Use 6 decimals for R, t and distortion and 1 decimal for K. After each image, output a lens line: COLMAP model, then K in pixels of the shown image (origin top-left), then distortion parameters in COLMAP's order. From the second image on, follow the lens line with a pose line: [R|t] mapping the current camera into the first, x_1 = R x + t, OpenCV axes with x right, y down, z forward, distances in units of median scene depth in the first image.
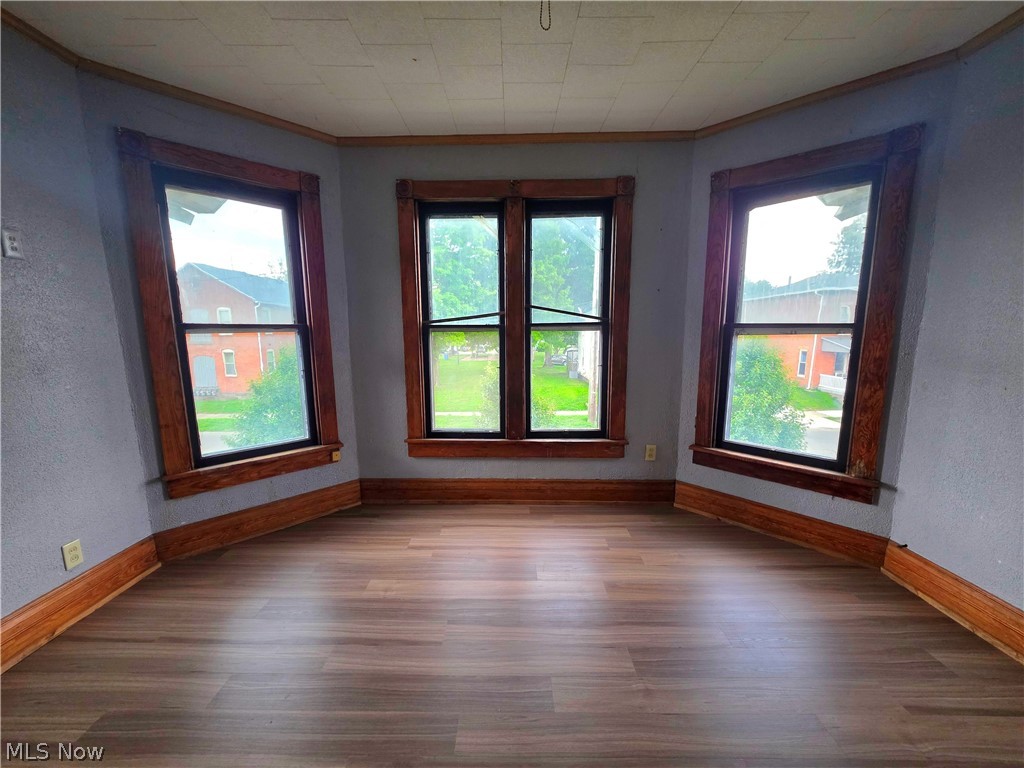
lens RADIAL K [[406.2, 0, 510.8], [0, 406.2, 392.3], [0, 0, 1]] dist [0.002280, -0.002138]
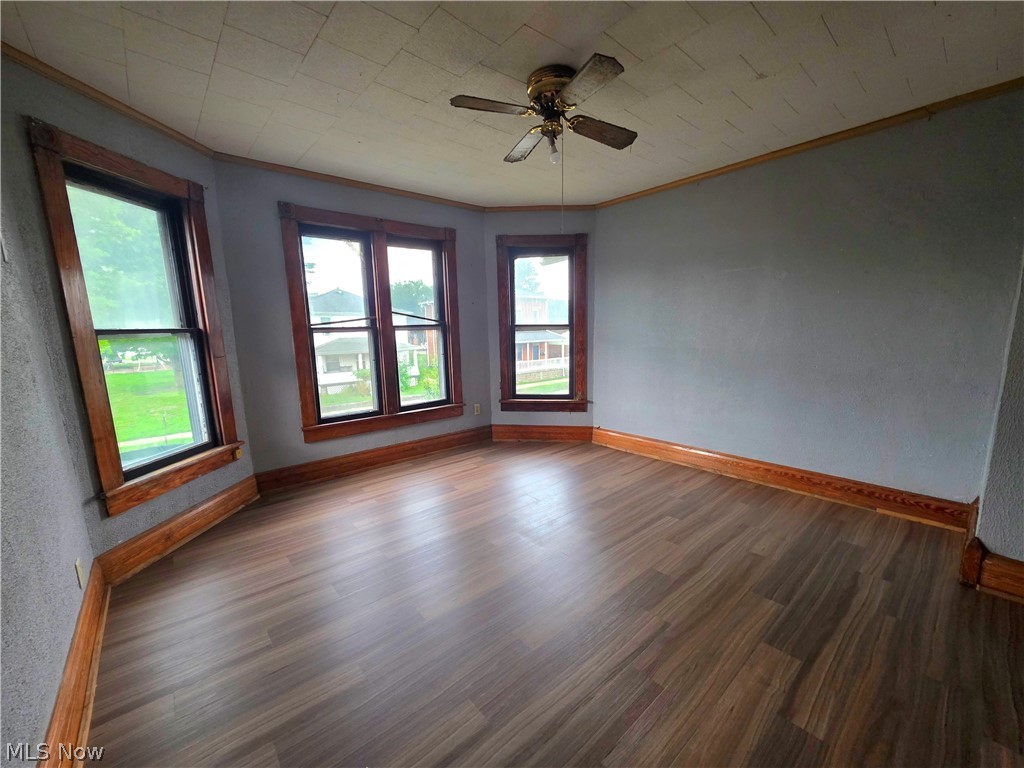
lens RADIAL K [[406.2, 0, 513.3], [0, 406.2, 386.0], [0, 0, 1]] dist [0.002280, -0.002138]
pose [[0.749251, -0.106303, 0.653699, -0.586612], [0.113492, 0.993042, 0.031405, 0.032152], [-0.652489, 0.050659, 0.756103, -0.266848]]
